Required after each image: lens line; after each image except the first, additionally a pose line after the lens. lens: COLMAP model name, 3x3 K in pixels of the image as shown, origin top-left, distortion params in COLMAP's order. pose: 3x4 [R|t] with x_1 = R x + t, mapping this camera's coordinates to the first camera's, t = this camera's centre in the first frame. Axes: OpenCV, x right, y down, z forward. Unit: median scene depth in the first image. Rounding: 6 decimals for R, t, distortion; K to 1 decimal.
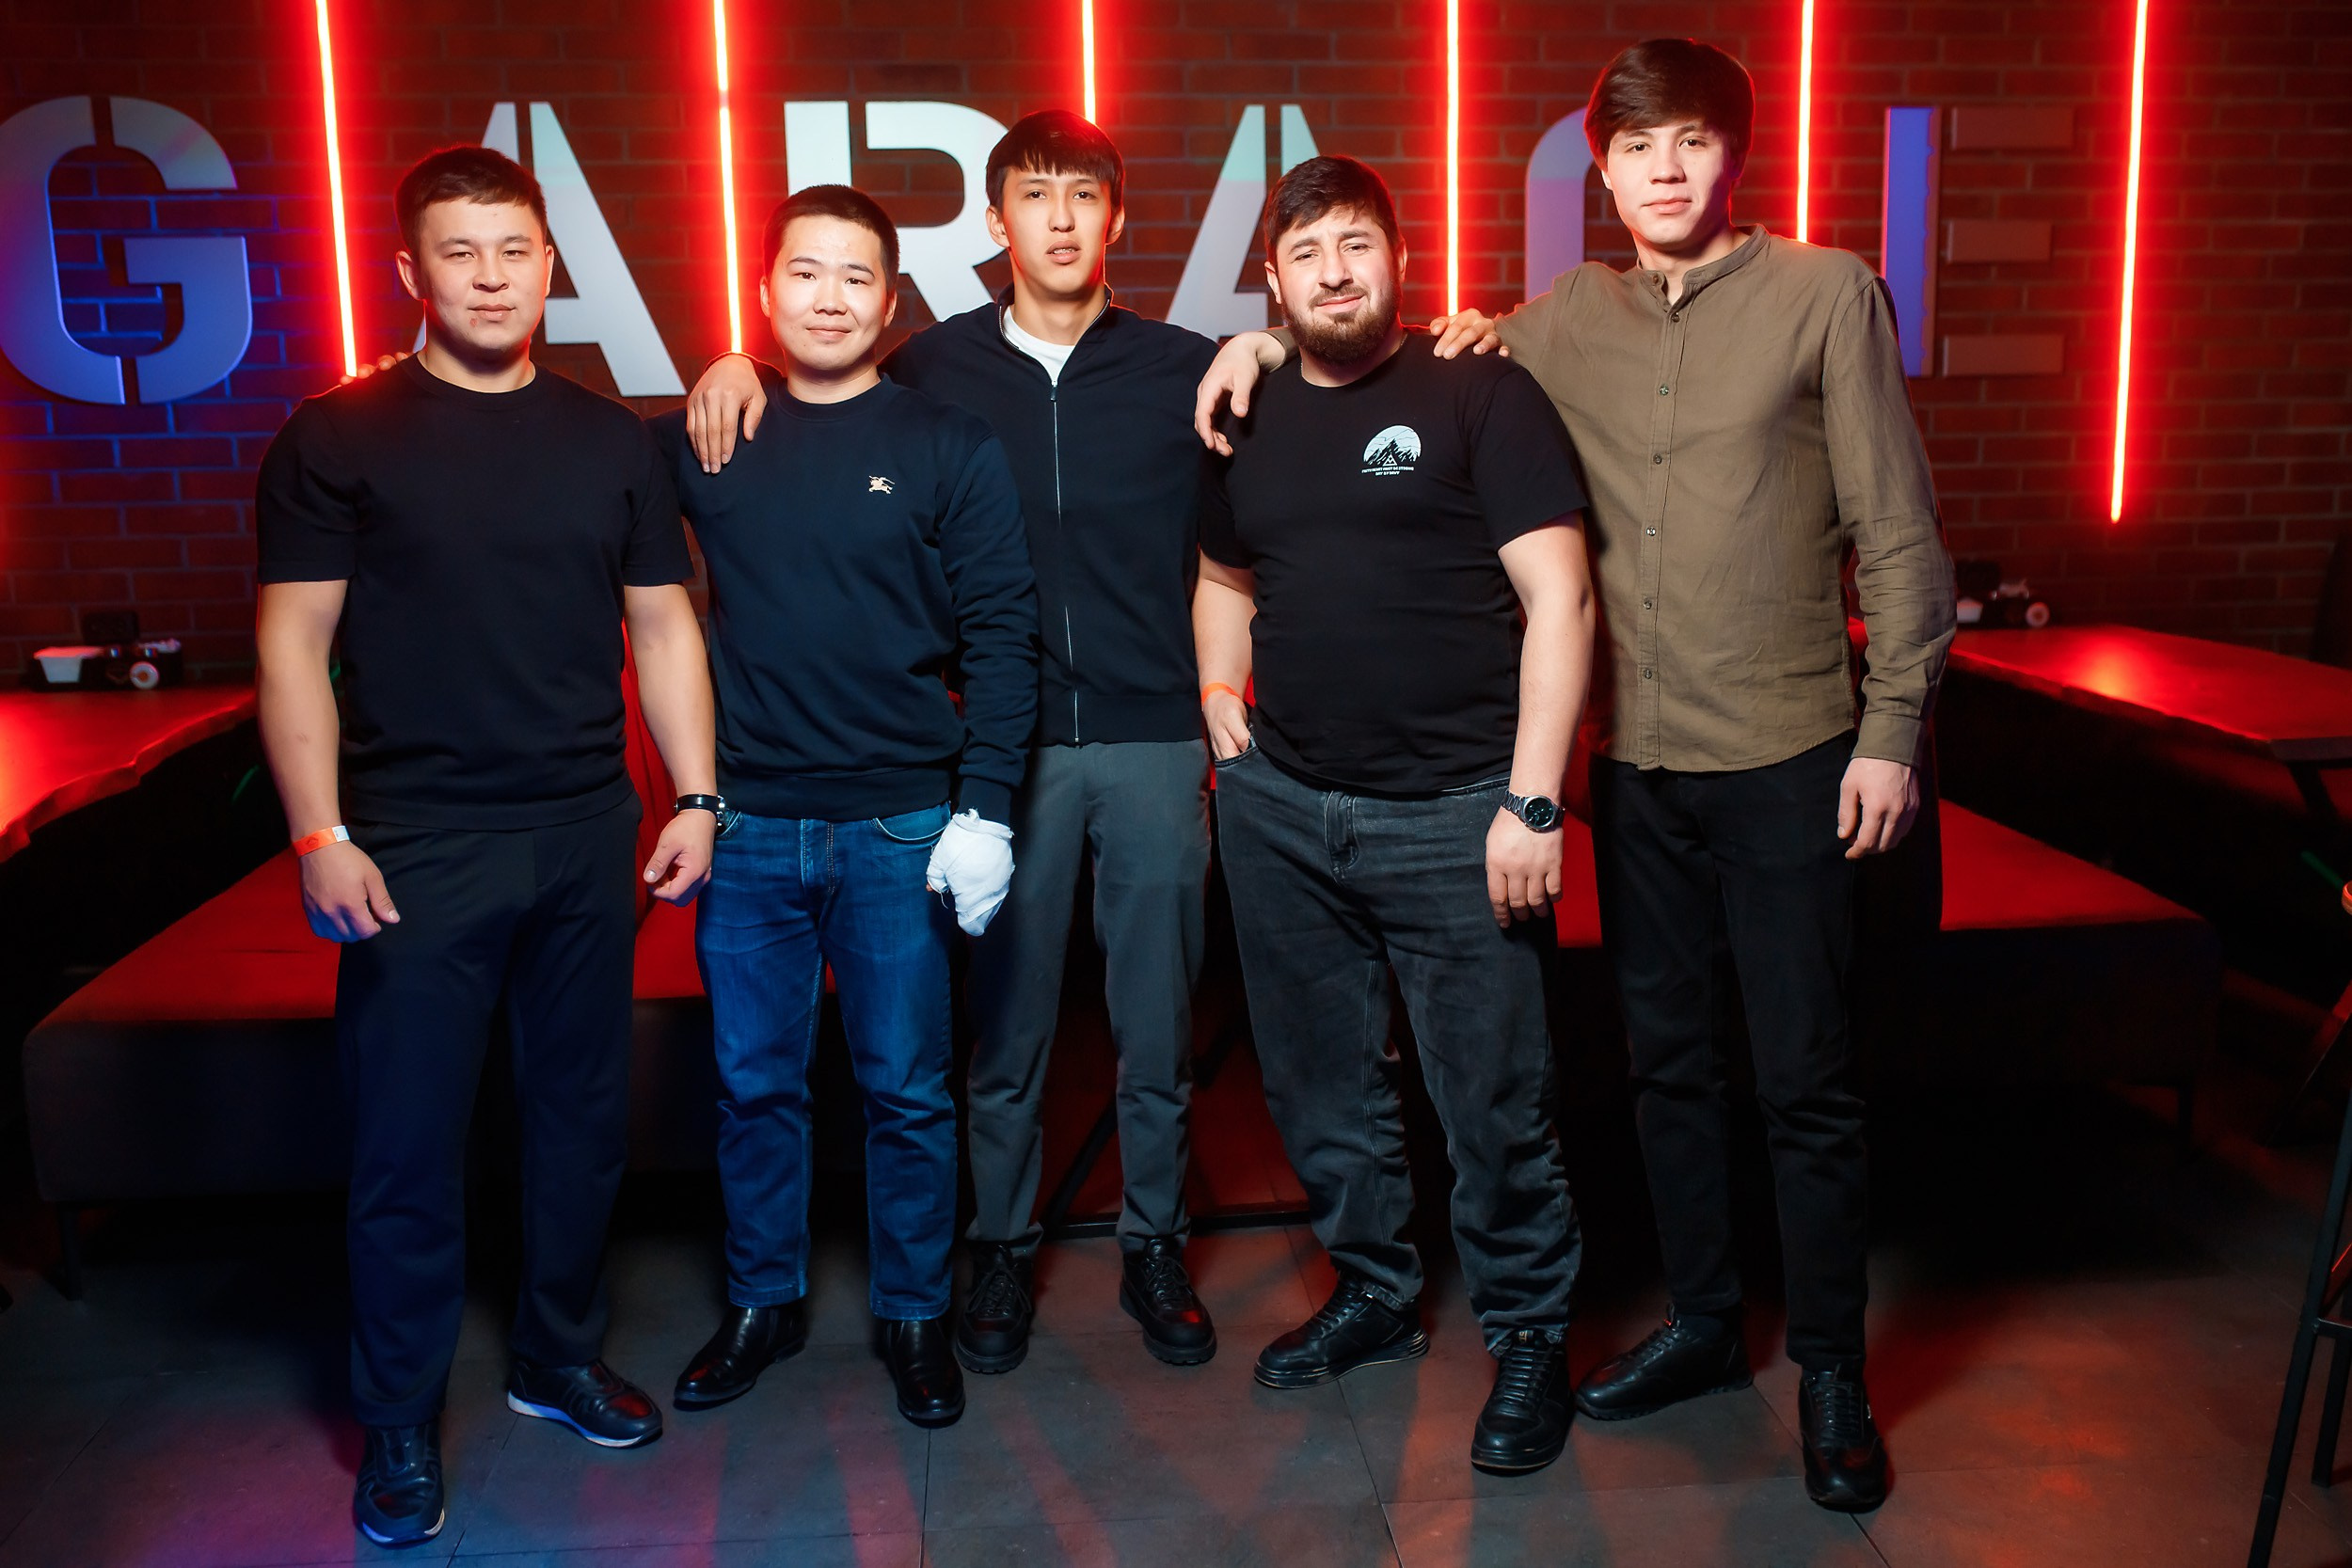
lens RADIAL K [[2239.1, 0, 1163.7], [0, 2239.1, 787.4], [0, 0, 1]] dist [-0.052205, 0.046277]
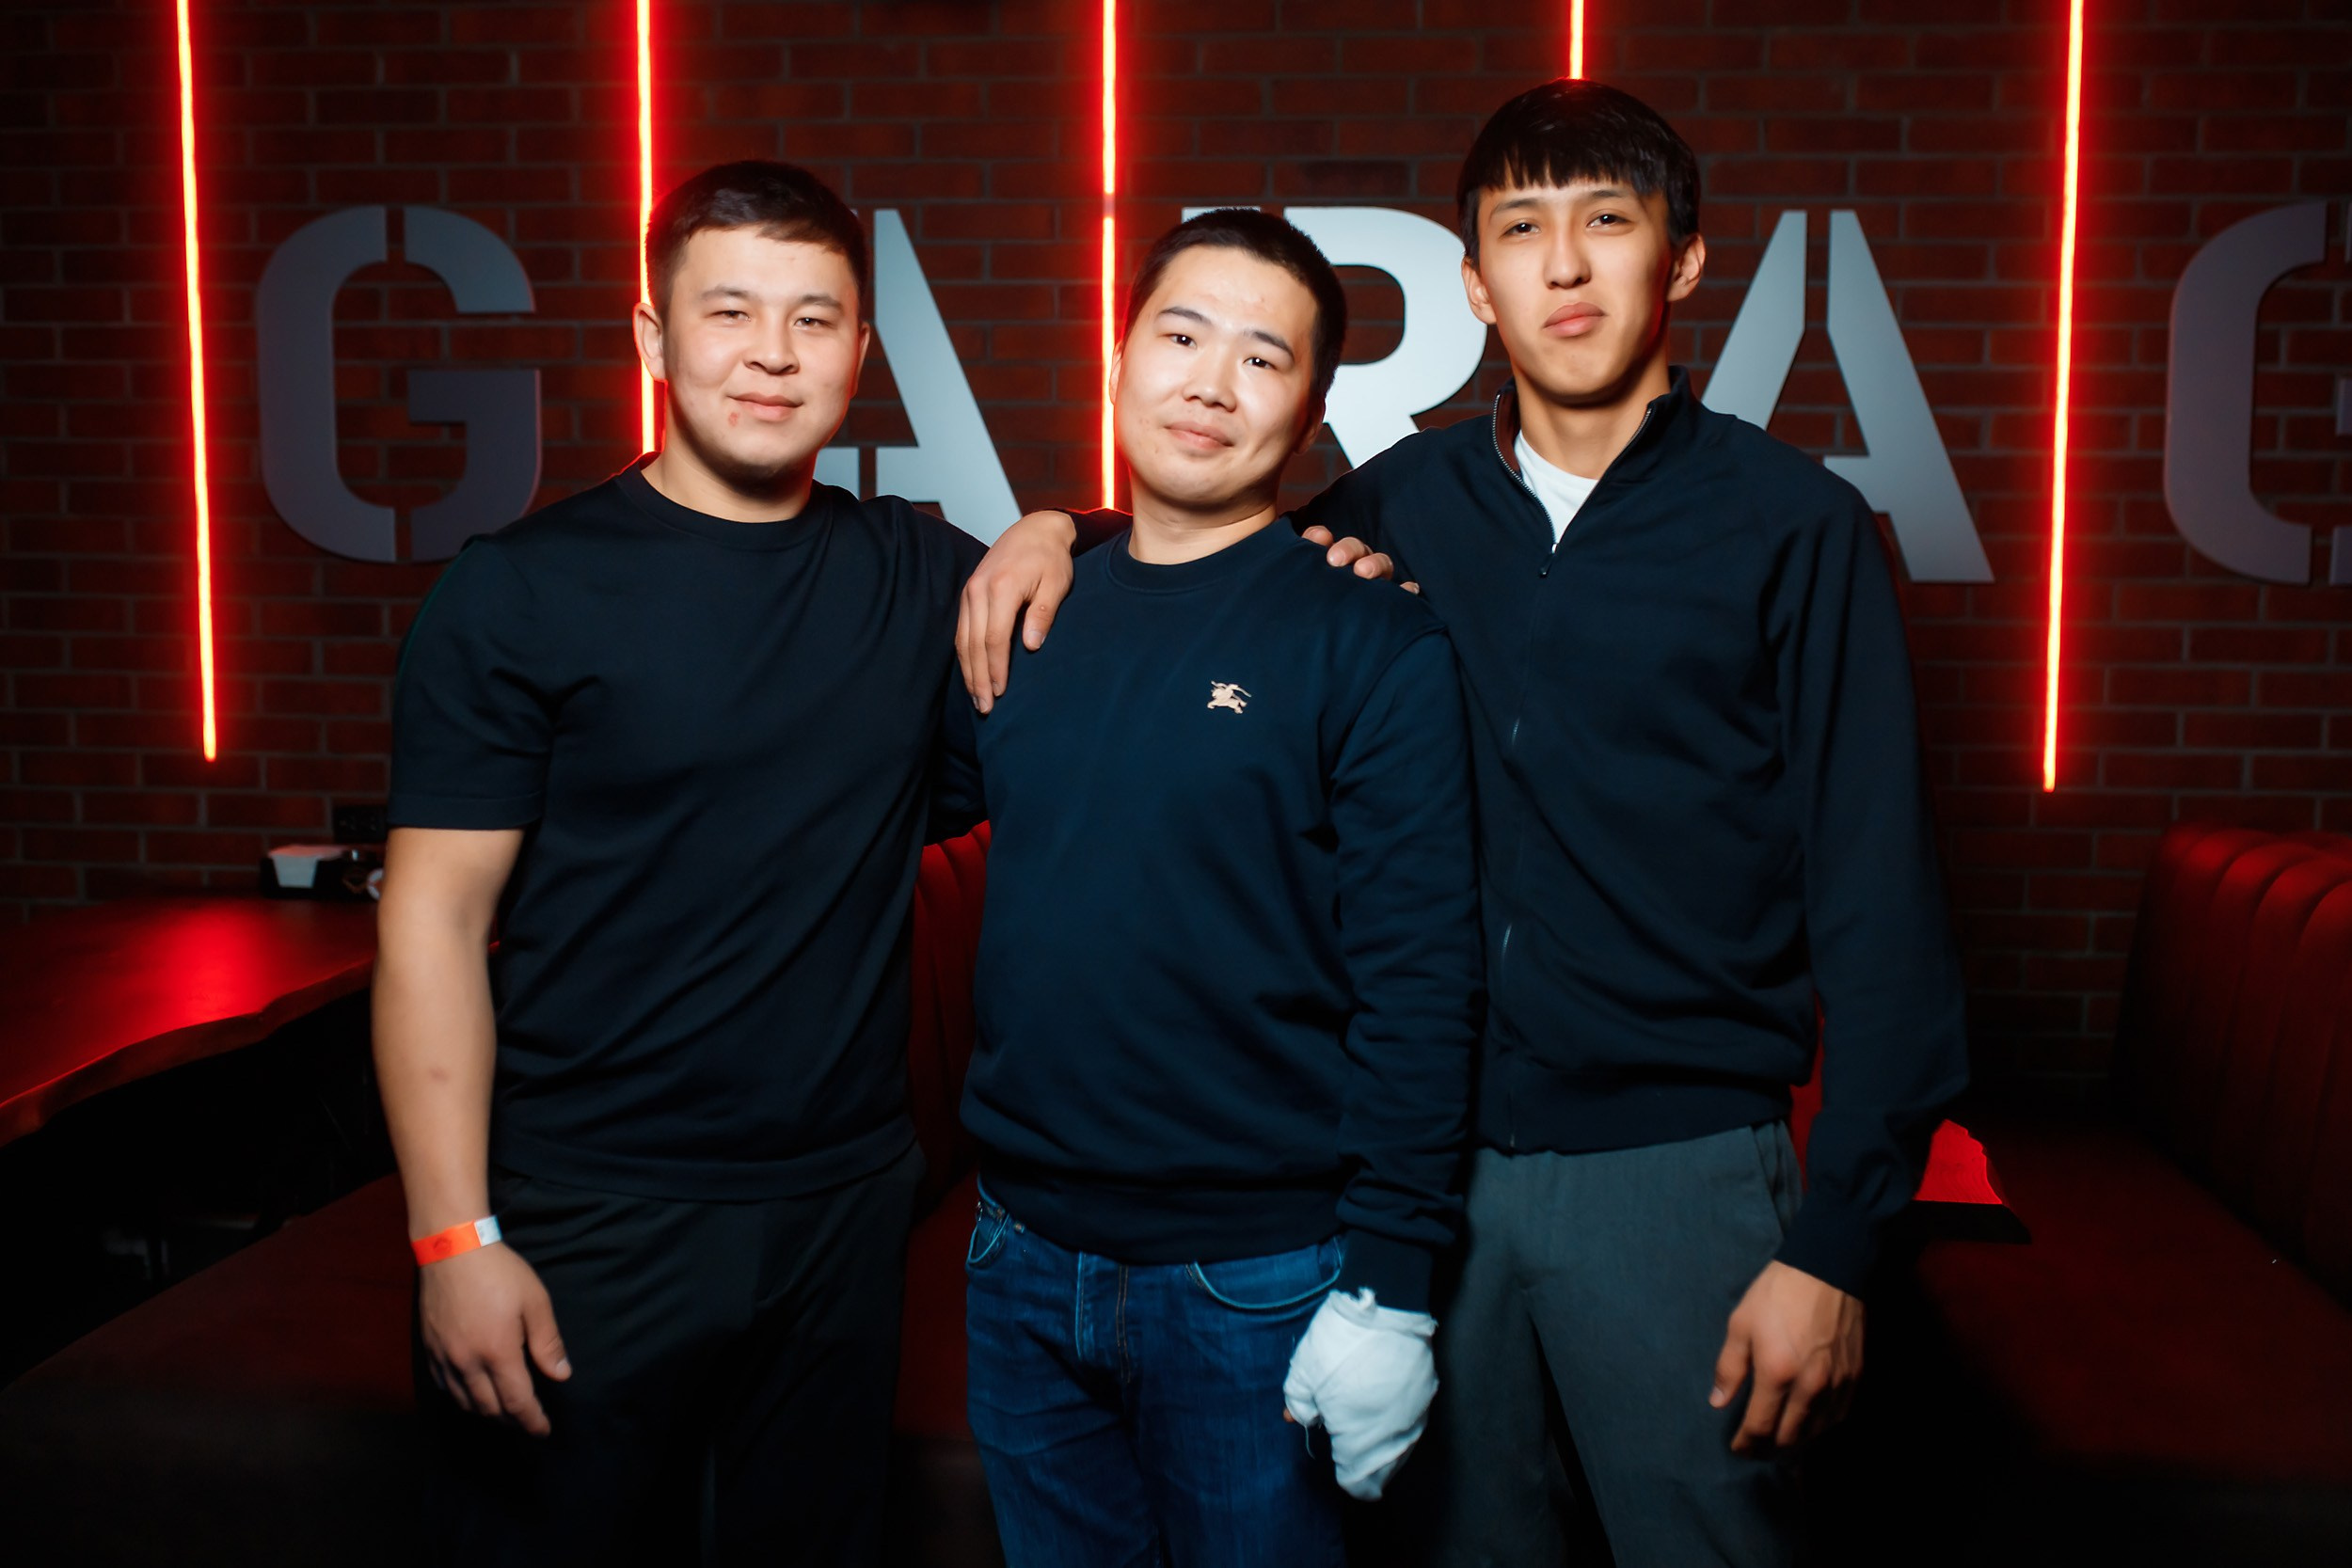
lens RADIAL K [[2239.1, 0, 1163.7], [0, 2239.1, 787.4], [0, 0, 1]] dist [-0.052205, 0.046277]
pose [[0.981612, 0.043886, -0.185772, -0.020386], [-0.060636, 0.994495, -0.085462, -0.034161], [0.180999, 0.095155, 0.978869, 0.241021]]
